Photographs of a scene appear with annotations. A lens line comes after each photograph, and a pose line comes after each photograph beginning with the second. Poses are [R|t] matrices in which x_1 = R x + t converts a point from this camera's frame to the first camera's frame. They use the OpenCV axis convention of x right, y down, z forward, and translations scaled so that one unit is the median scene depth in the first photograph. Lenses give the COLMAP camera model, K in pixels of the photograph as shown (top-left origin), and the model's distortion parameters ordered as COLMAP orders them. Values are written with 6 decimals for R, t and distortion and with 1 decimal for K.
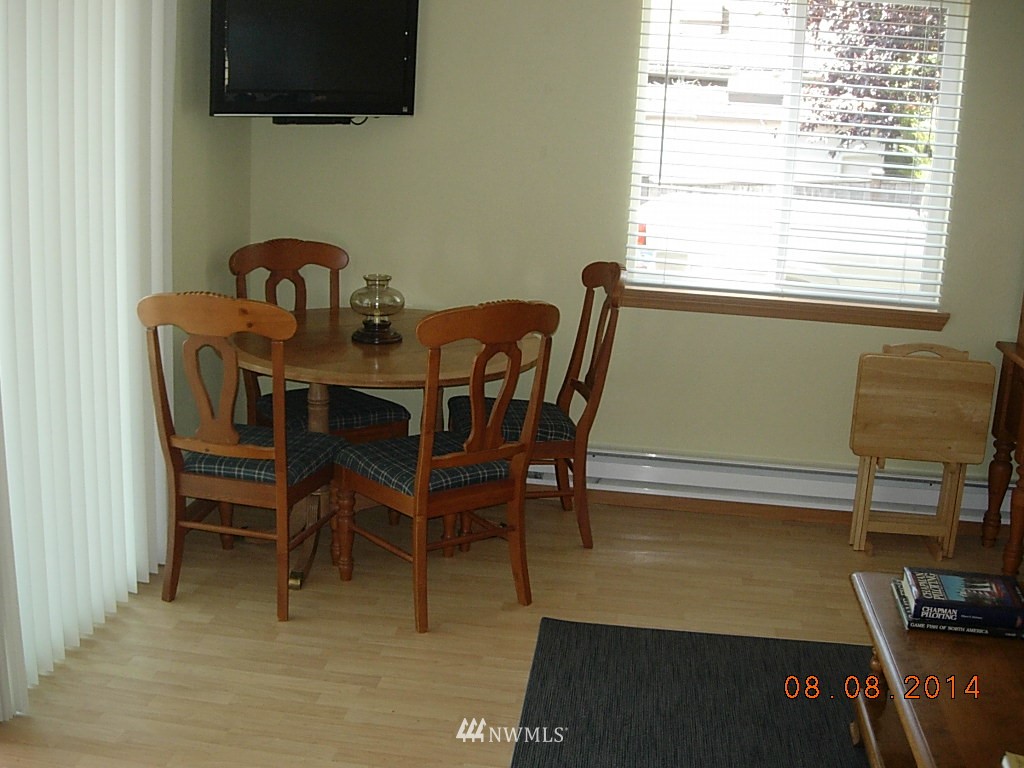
lens RADIAL K [[1242.7, 0, 512.0], [0, 1242.7, 384.0], [0, 0, 1]] dist [-0.170841, 0.025049]
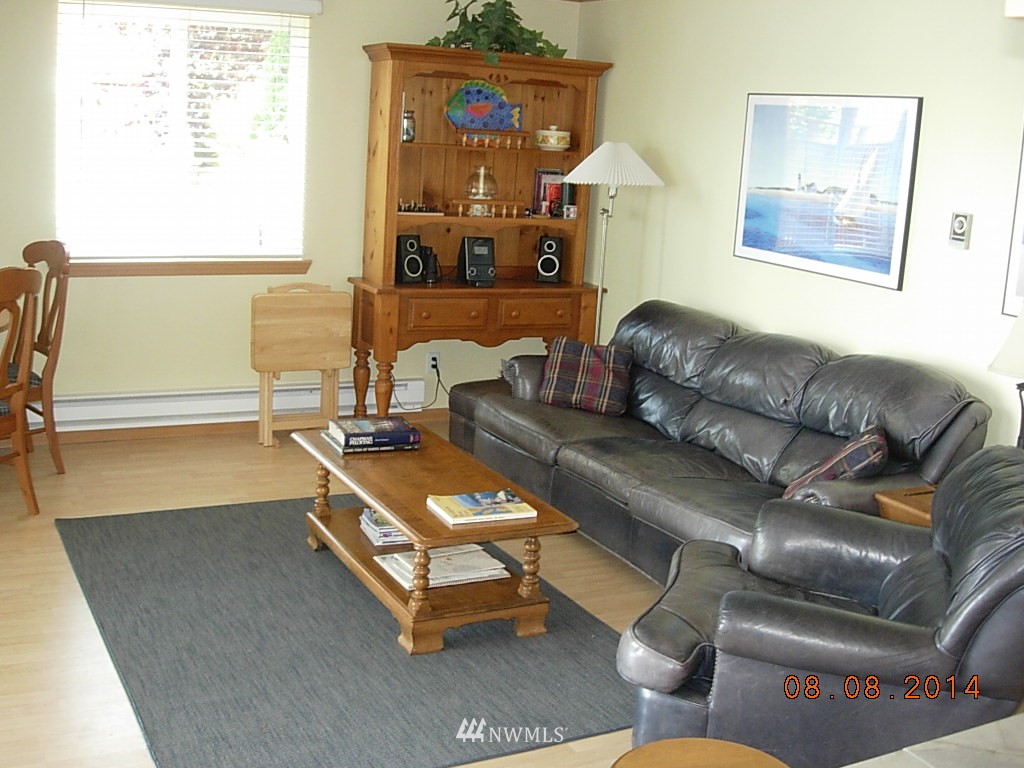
lens RADIAL K [[1242.7, 0, 512.0], [0, 1242.7, 384.0], [0, 0, 1]] dist [-0.170841, 0.025049]
pose [[0.841212, -0.123675, 0.526372, -0.190715], [0.121472, 0.991832, 0.038909, 0.052893], [-0.526885, 0.031209, 0.849364, -0.270374]]
